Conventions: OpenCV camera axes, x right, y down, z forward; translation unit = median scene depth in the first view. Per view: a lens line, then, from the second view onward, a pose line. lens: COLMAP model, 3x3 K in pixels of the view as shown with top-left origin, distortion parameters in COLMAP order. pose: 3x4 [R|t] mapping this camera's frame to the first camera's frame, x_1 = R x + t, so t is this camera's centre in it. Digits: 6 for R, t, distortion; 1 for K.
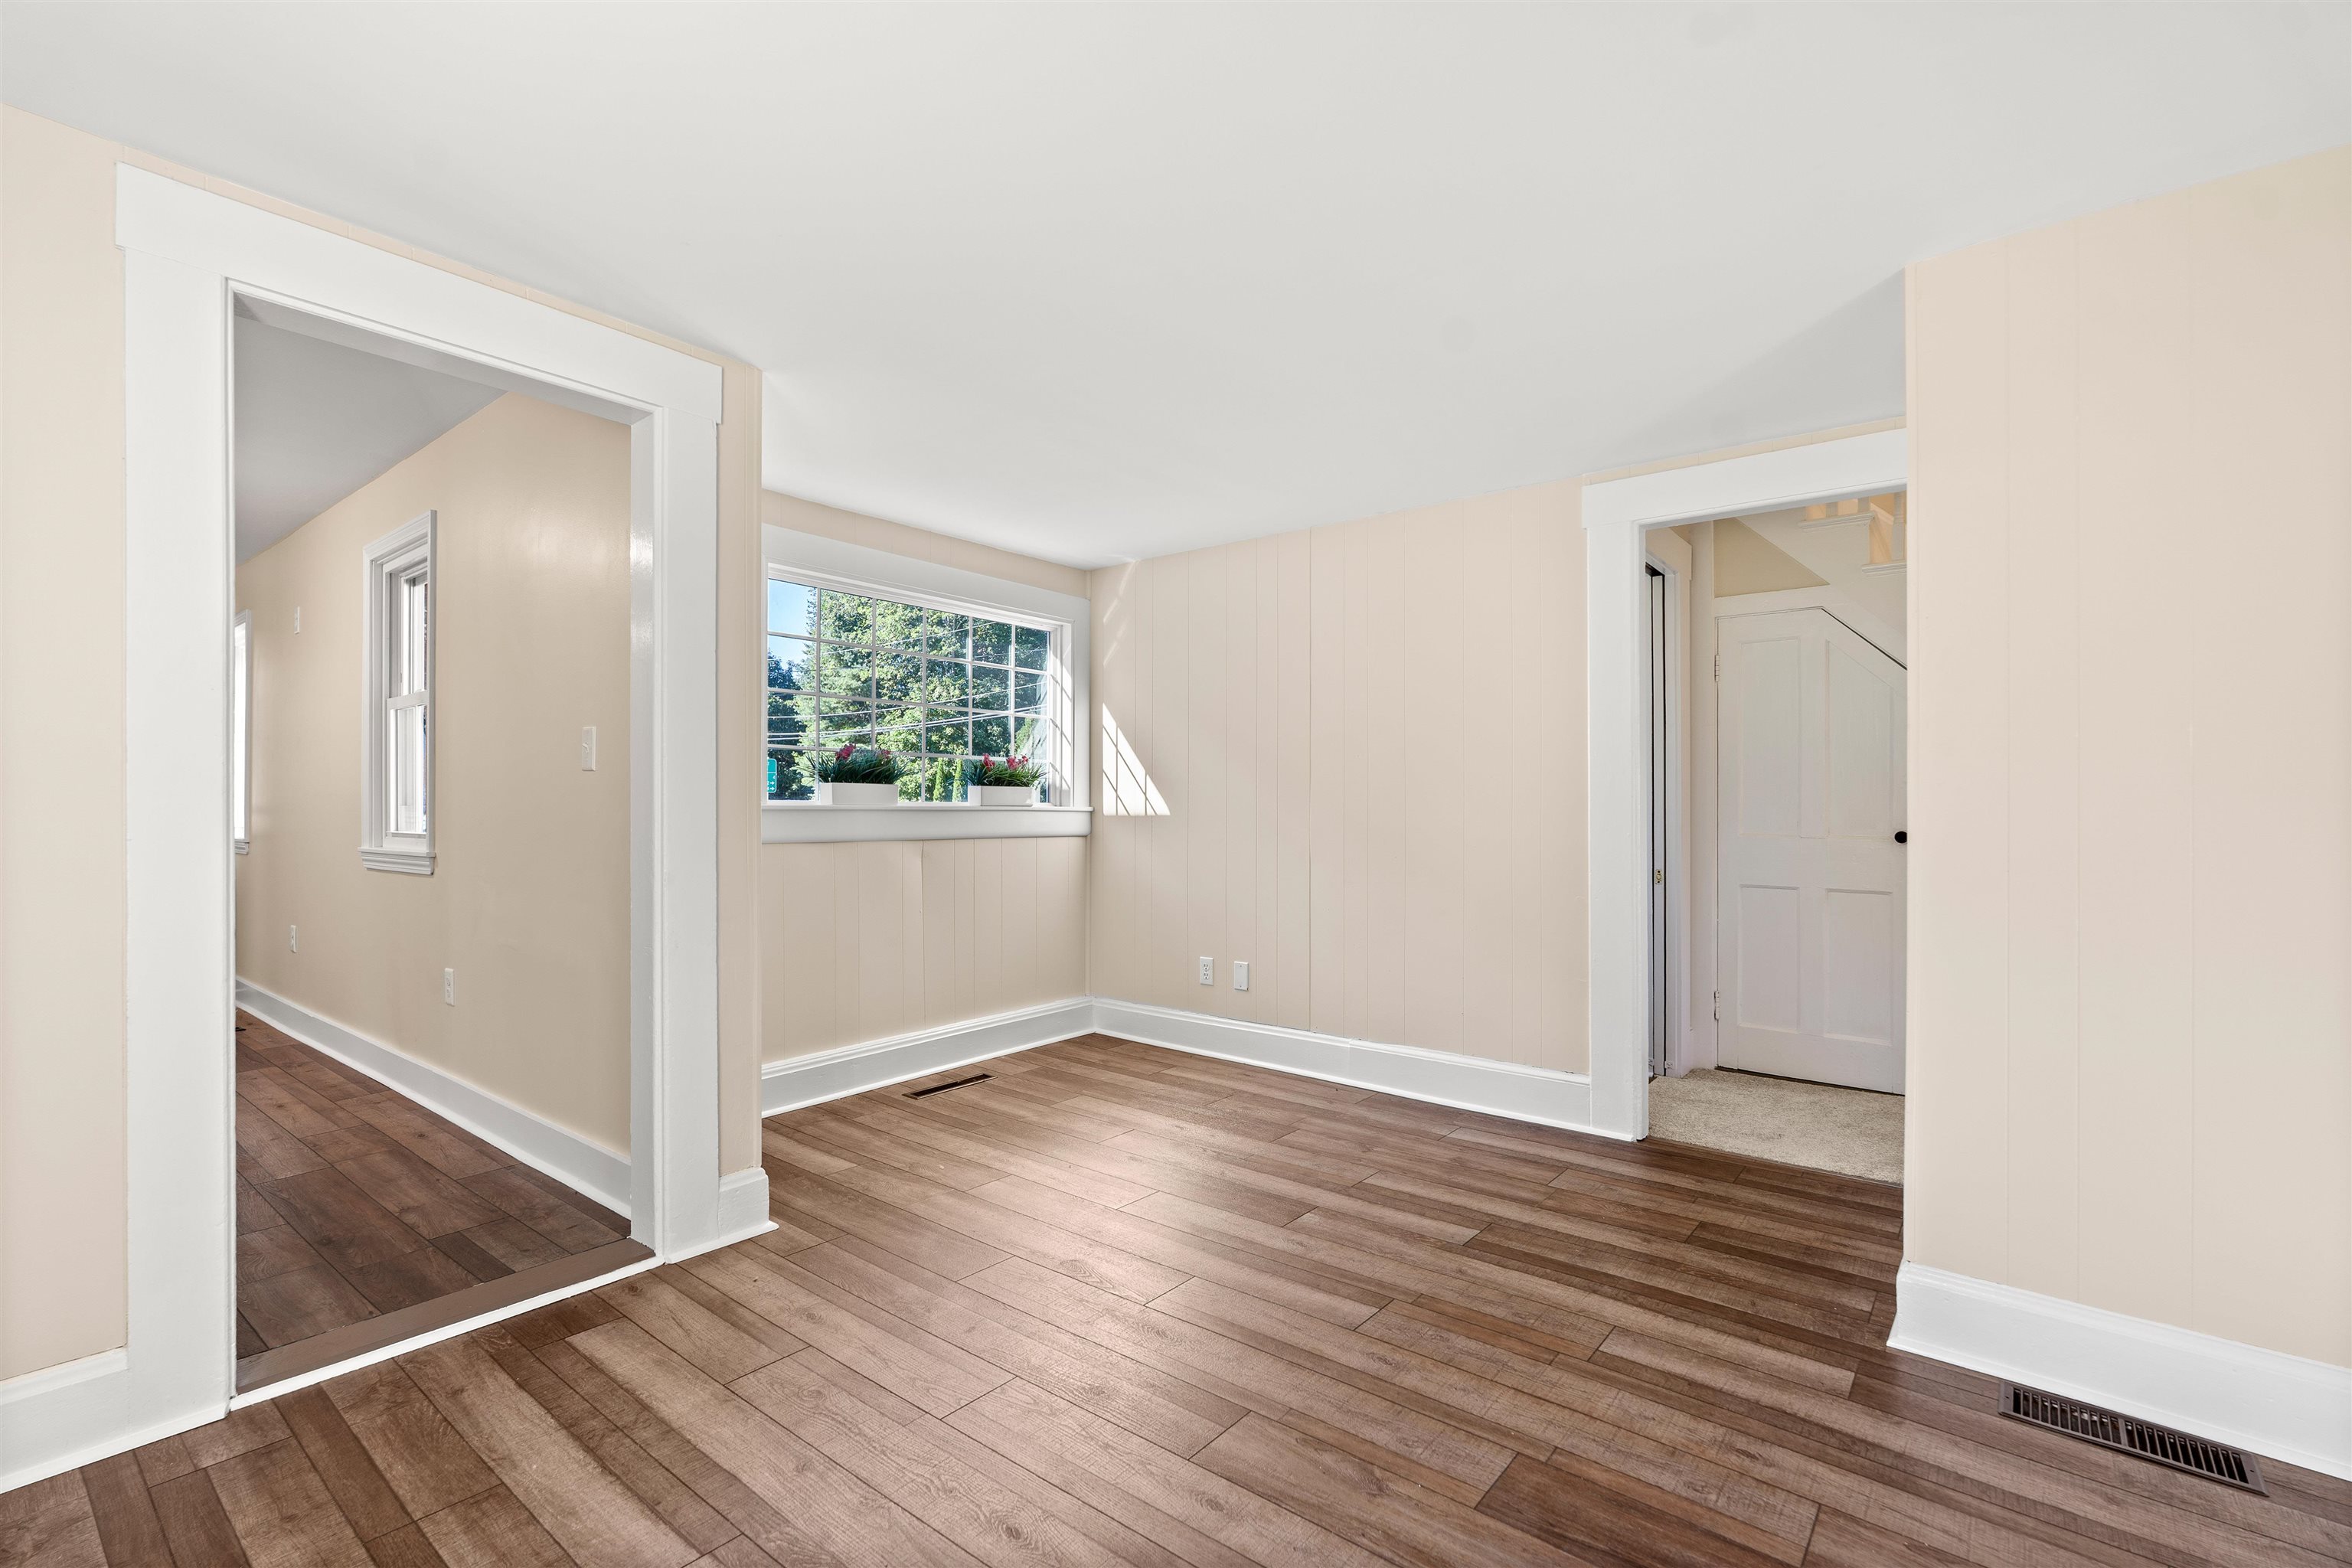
lens RADIAL K [[1052.9, 0, 1179.3], [0, 1052.9, 796.3], [0, 0, 1]] dist [-0.002945, -0.000425]
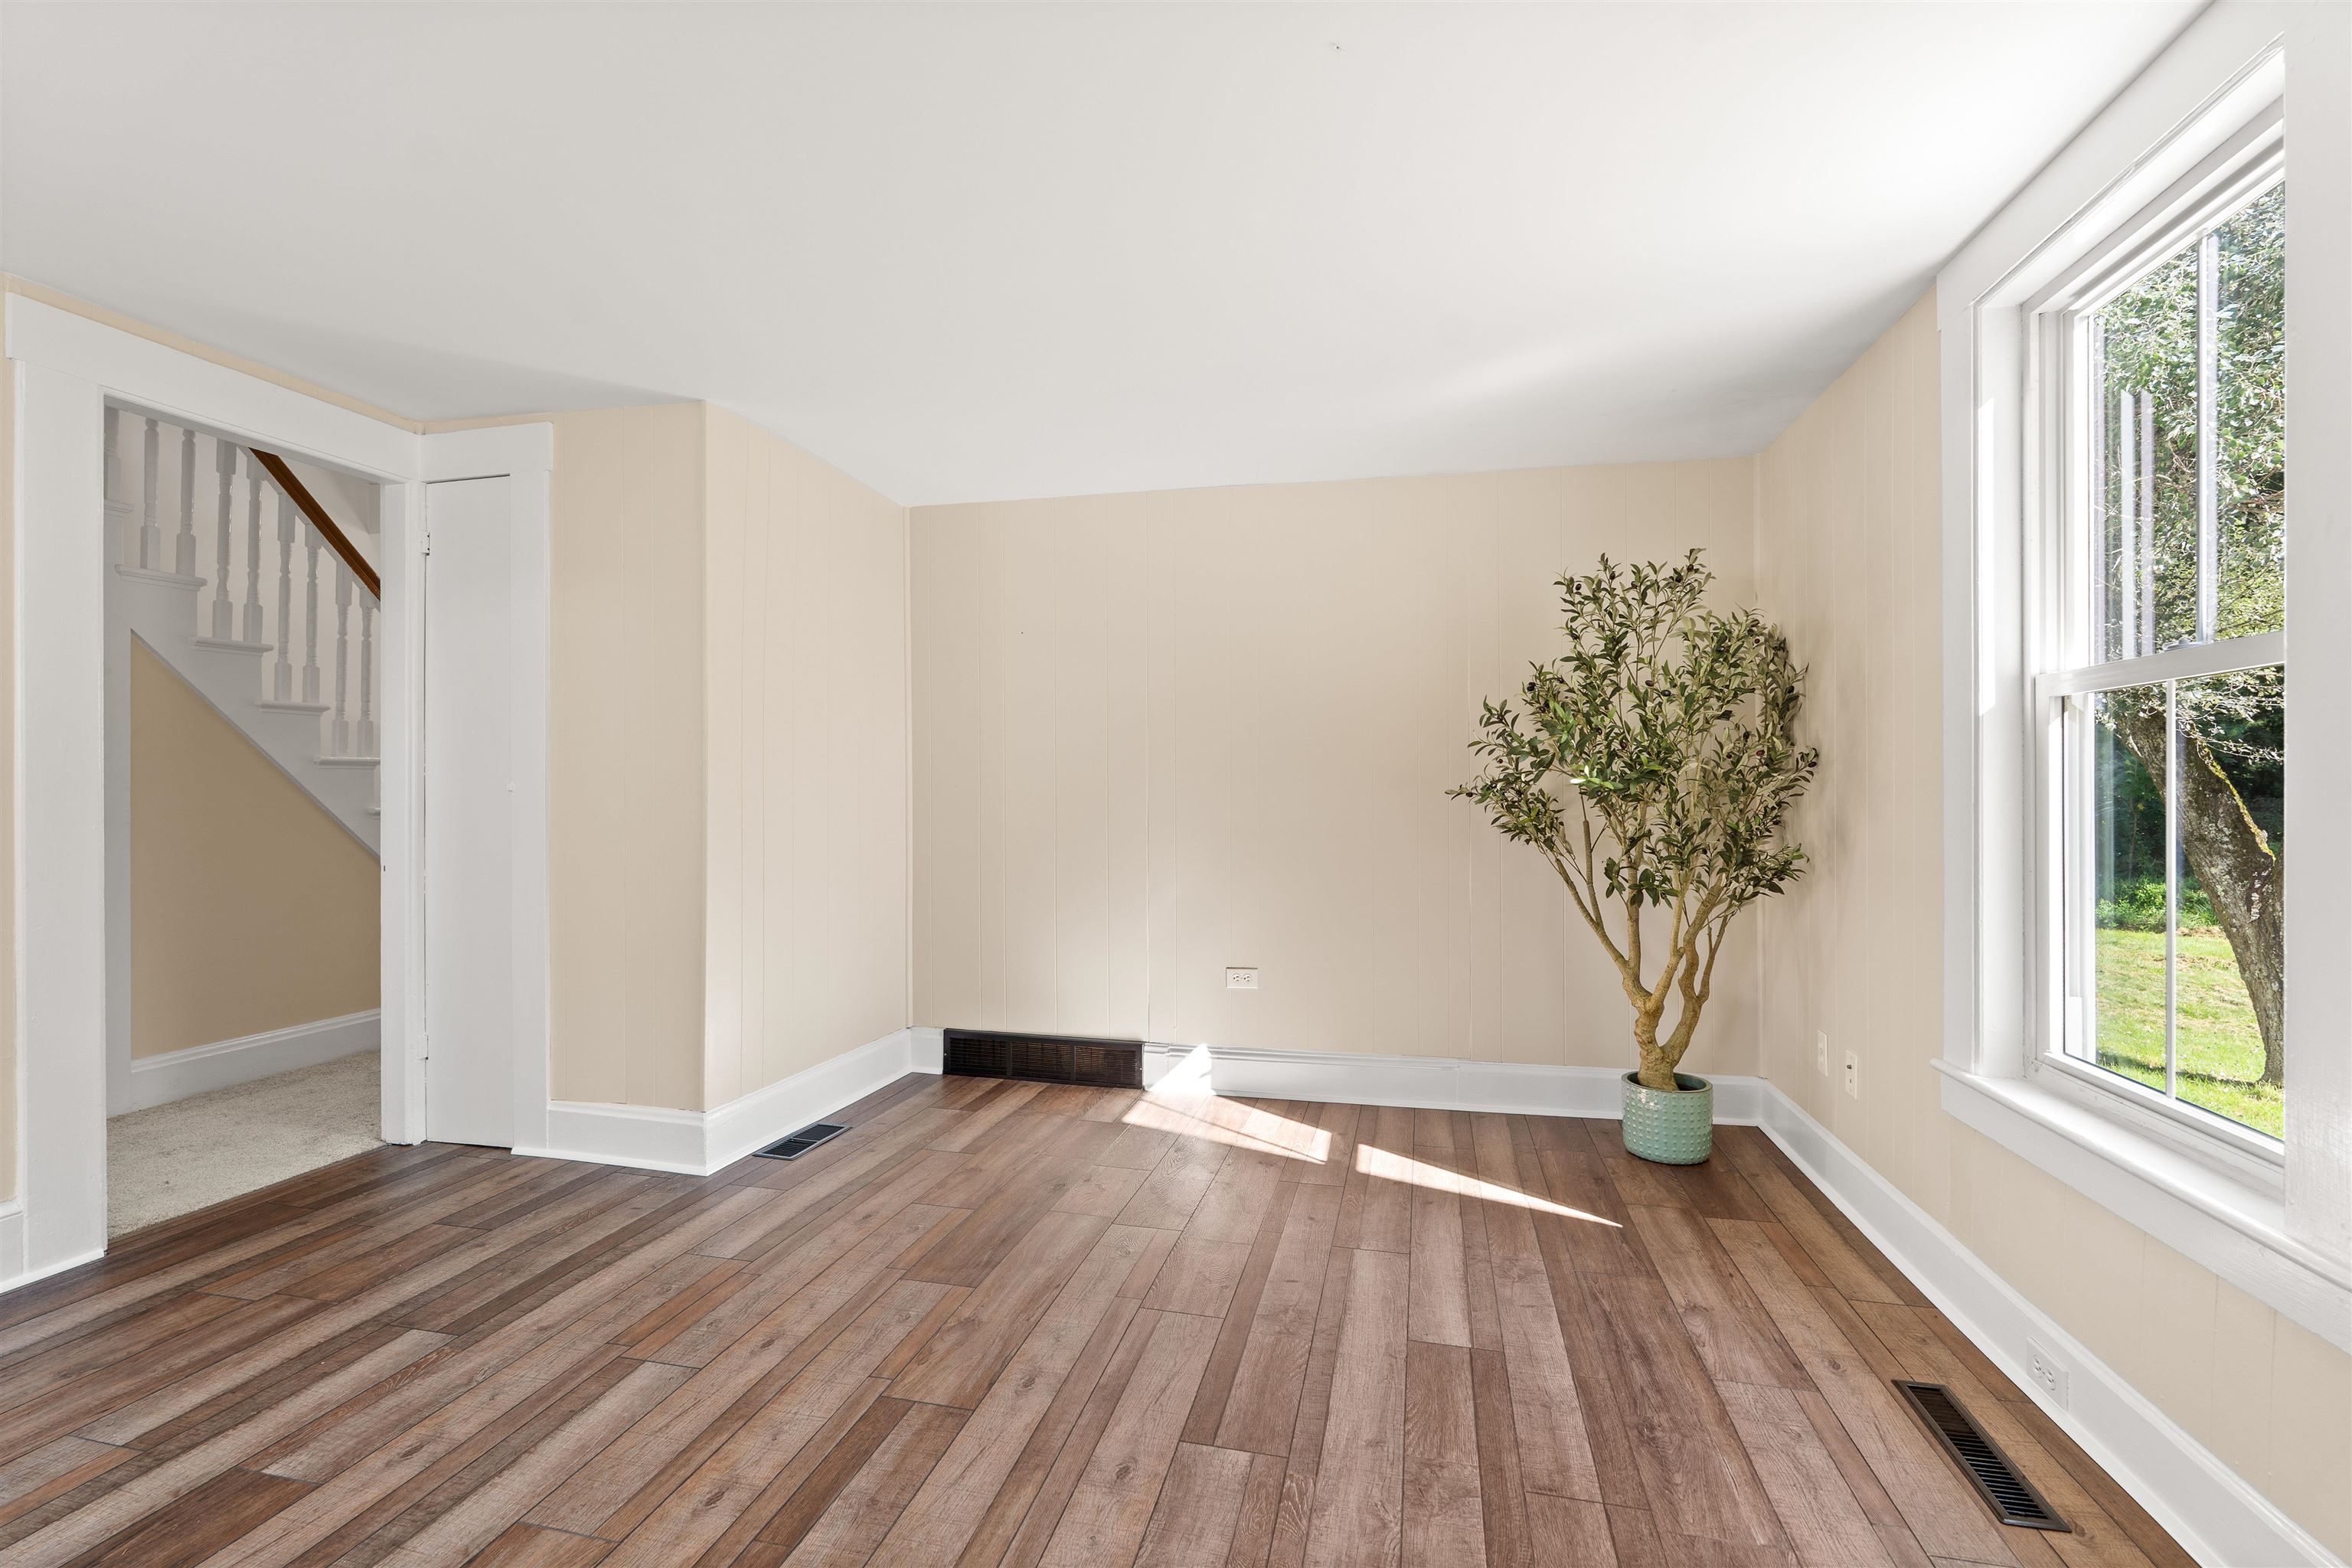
lens RADIAL K [[1052.9, 0, 1175.3], [0, 1052.9, 784.2], [0, 0, 1]] dist [-0.002945, -0.000425]
pose [[-0.437018, -0.001973, 0.899451, -0.722282], [-0.011687, 0.999926, -0.003484, 0.002170], [-0.899377, -0.012034, -0.437009, 0.903912]]
